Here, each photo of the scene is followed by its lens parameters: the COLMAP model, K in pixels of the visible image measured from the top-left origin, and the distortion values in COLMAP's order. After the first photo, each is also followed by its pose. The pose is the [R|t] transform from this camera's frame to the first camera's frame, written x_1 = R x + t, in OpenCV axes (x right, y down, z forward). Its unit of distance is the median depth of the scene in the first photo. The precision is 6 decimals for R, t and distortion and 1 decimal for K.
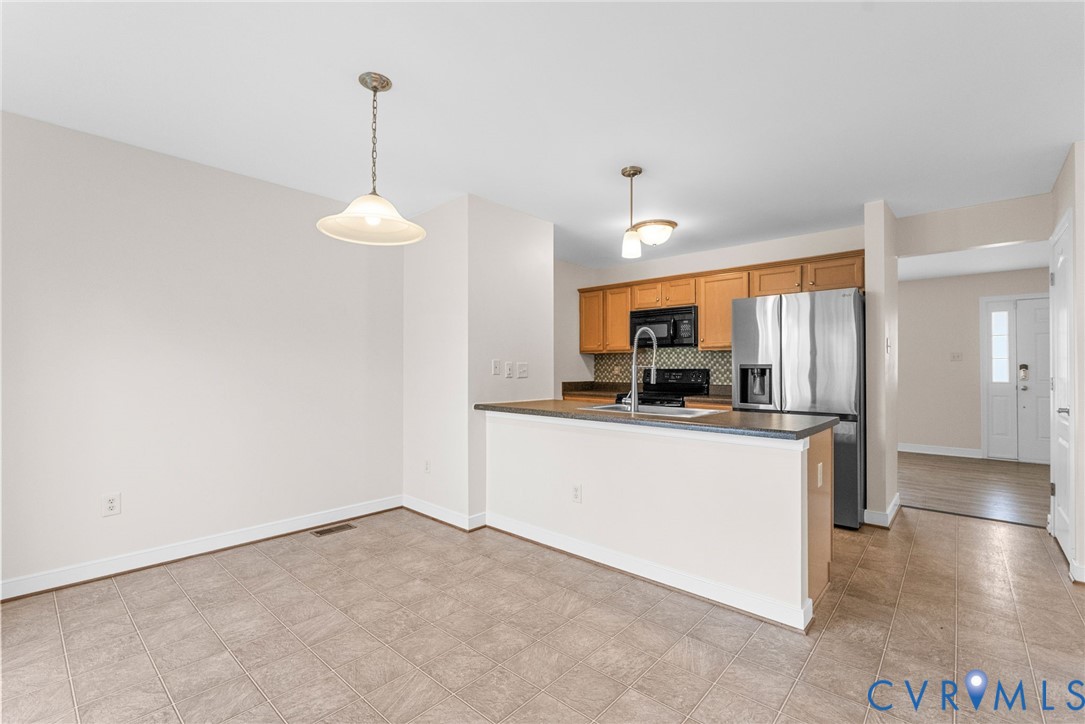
lens RADIAL K [[475.7, 0, 547.2], [0, 475.7, 364.7], [0, 0, 1]] dist [0.000217, 0.000167]
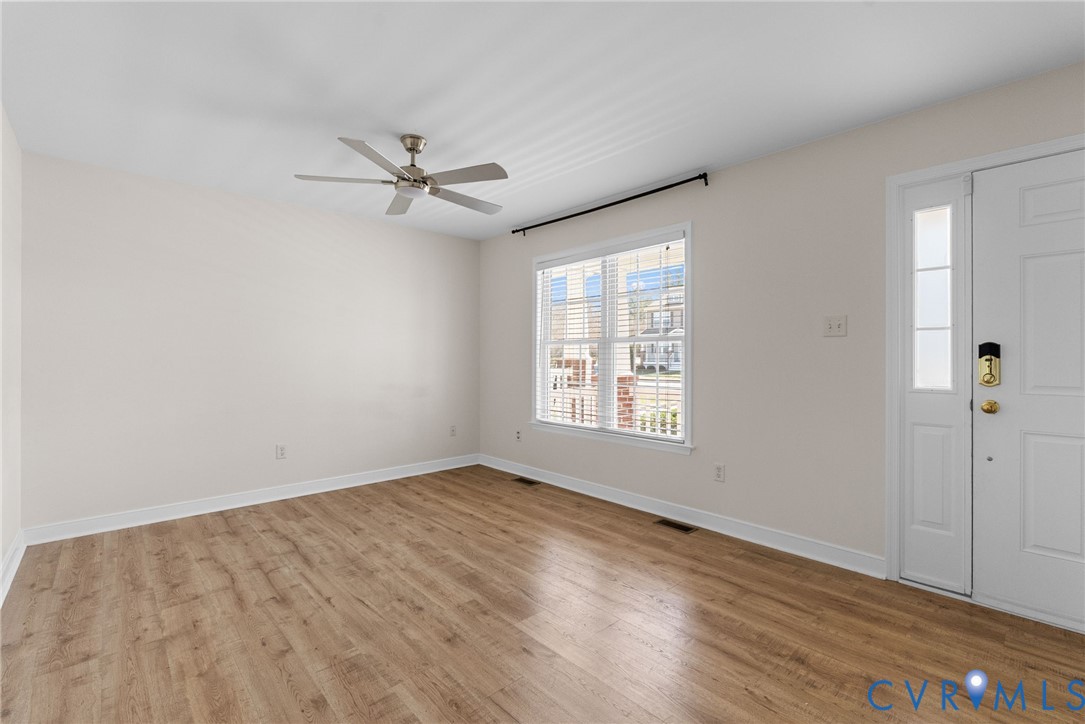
lens RADIAL K [[482.1, 0, 542.5], [0, 482.1, 362.0], [0, 0, 1]] dist [-0.003432, -0.000221]
pose [[0.994945, 0.000306, -0.100420, 0.774906], [0.001216, 0.999885, 0.015091, 0.008880], [0.100413, -0.015137, 0.994831, 0.663318]]
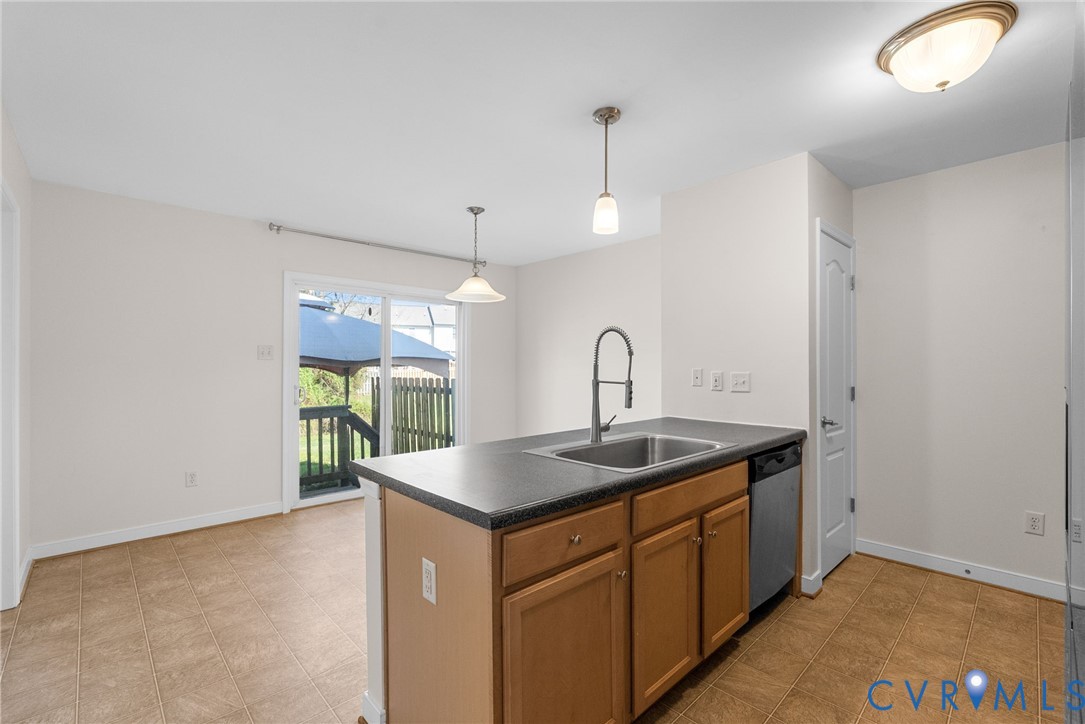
lens RADIAL K [[471.9, 0, 543.5], [0, 471.9, 364.7], [0, 0, 1]] dist [0.020648, 0.000048]
pose [[-0.086349, -0.005062, -0.996252, 0.514741], [0.007388, 0.999956, -0.005721, -0.009664], [0.996238, -0.007855, -0.086307, 0.543972]]
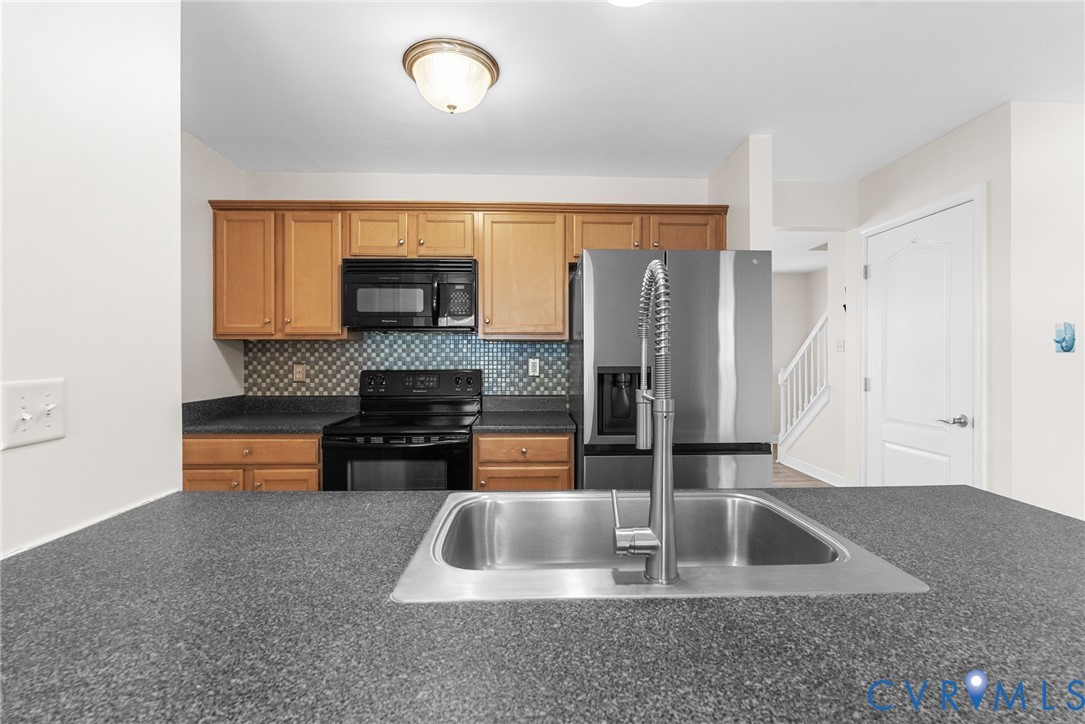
lens RADIAL K [[471.6, 0, 540.2], [0, 471.6, 354.8], [0, 0, 1]] dist [-0.001587, -0.000138]
pose [[0.723922, 0.000505, 0.689881, -0.020622], [-0.003790, 0.999988, 0.003244, -0.011601], [-0.689871, -0.004963, 0.723915, 0.480031]]
